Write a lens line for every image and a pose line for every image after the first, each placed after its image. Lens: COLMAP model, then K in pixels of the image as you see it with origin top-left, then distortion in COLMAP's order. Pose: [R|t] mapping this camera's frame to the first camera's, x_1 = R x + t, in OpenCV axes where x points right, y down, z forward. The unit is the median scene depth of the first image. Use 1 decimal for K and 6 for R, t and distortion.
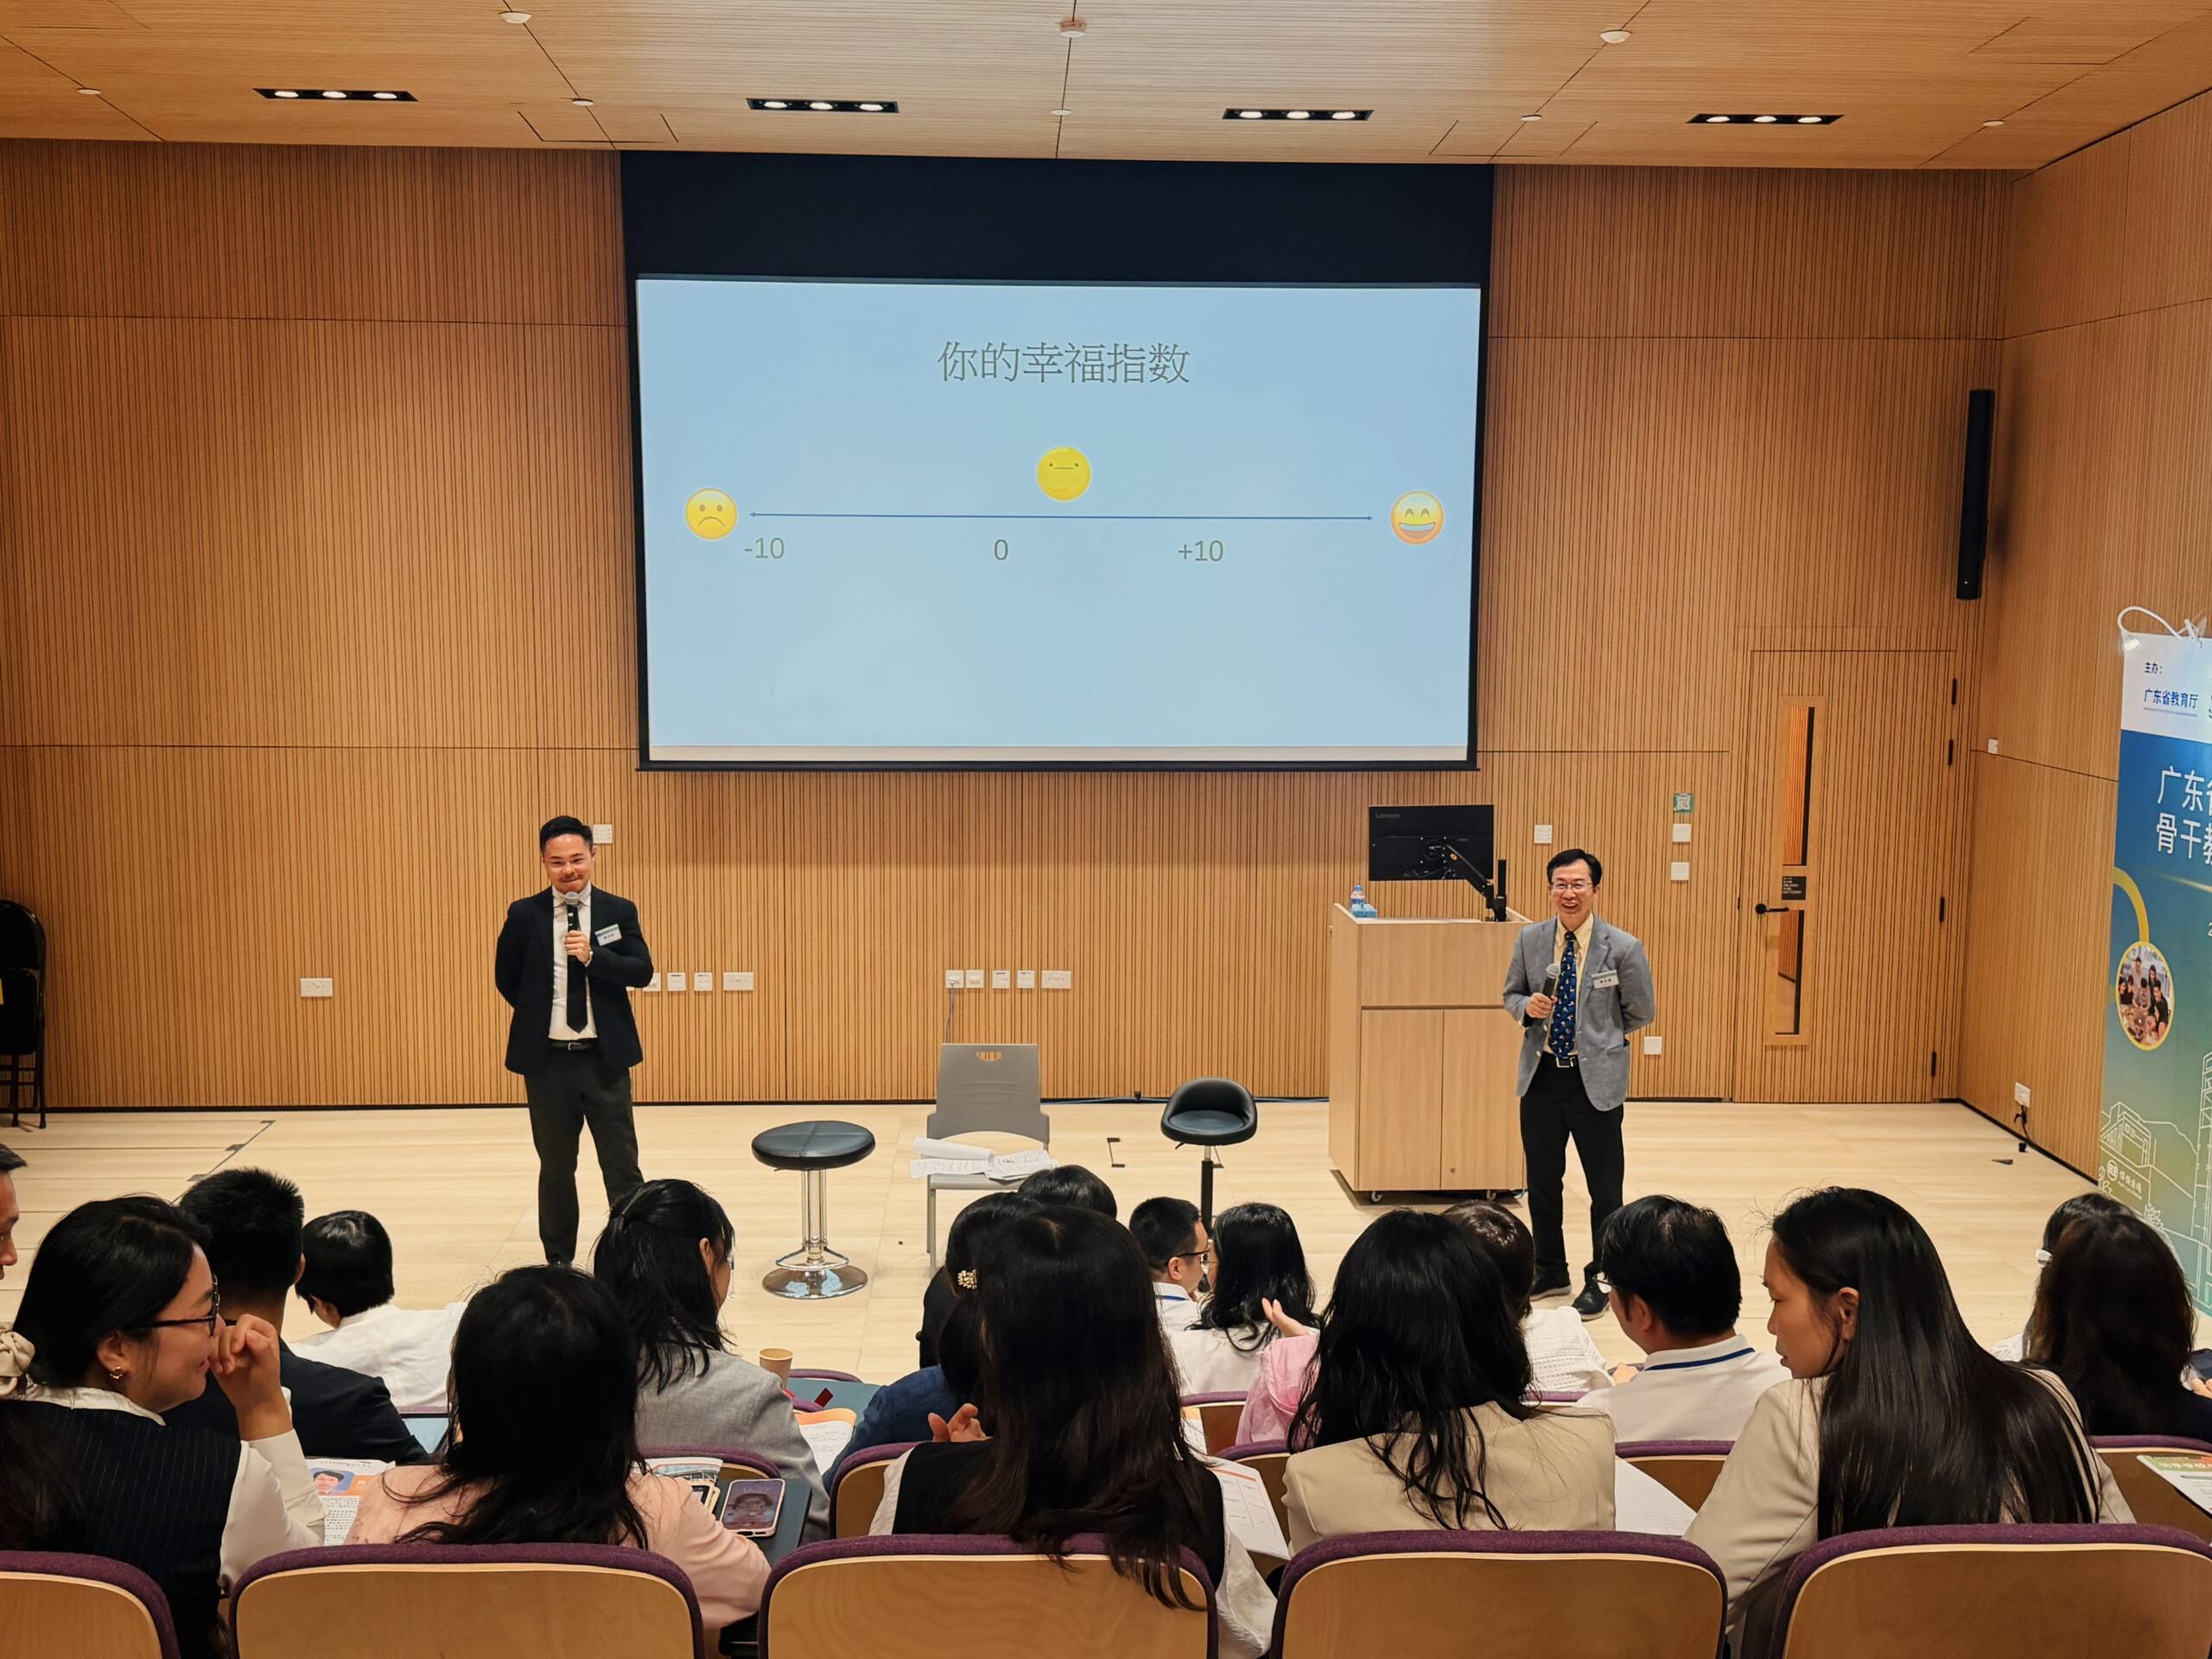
lens RADIAL K [[2233.2, 0, 1112.5], [0, 2233.2, 835.8], [0, 0, 1]] dist [0.013289, 0.000000]
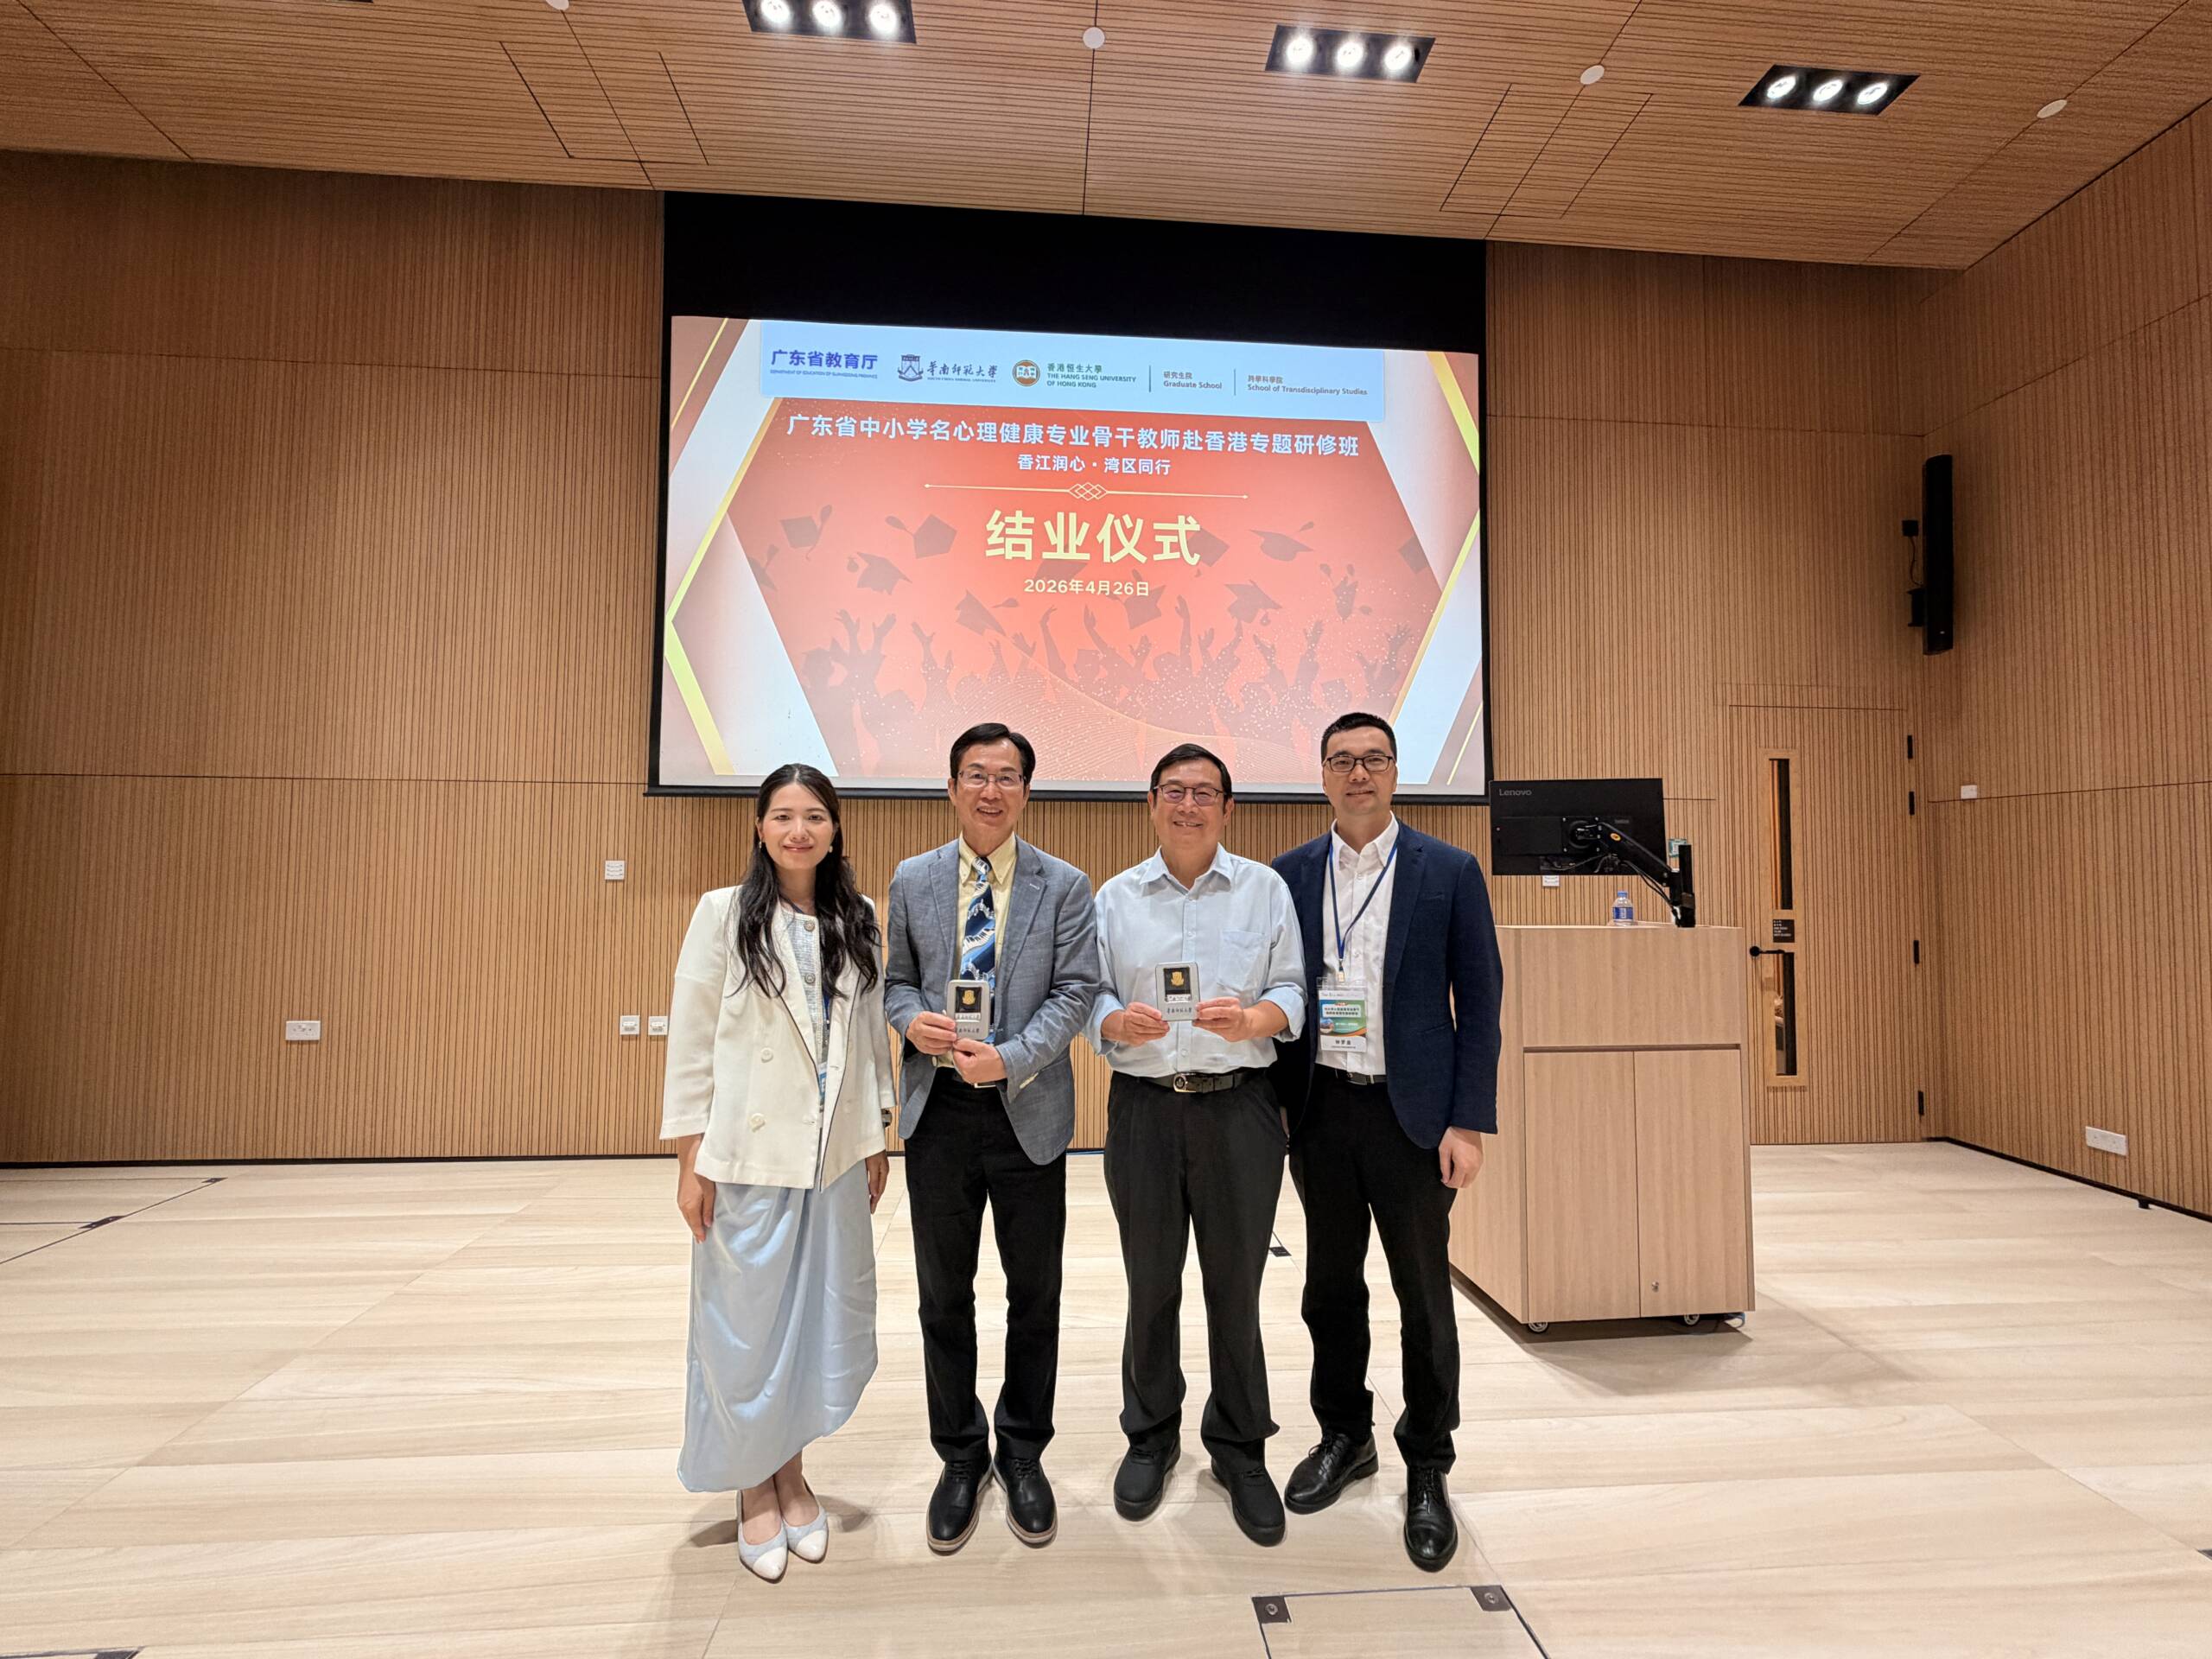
lens RADIAL K [[921.2, 0, 1098.8], [0, 921.2, 820.6], [0, 0, 1]] dist [-0.008998, 0.000565]
pose [[0.999422, 0.005938, 0.033470, -0.029995], [-0.000084, 0.985054, -0.172243, 0.048698], [-0.033993, 0.172141, 0.984486, 0.609675]]
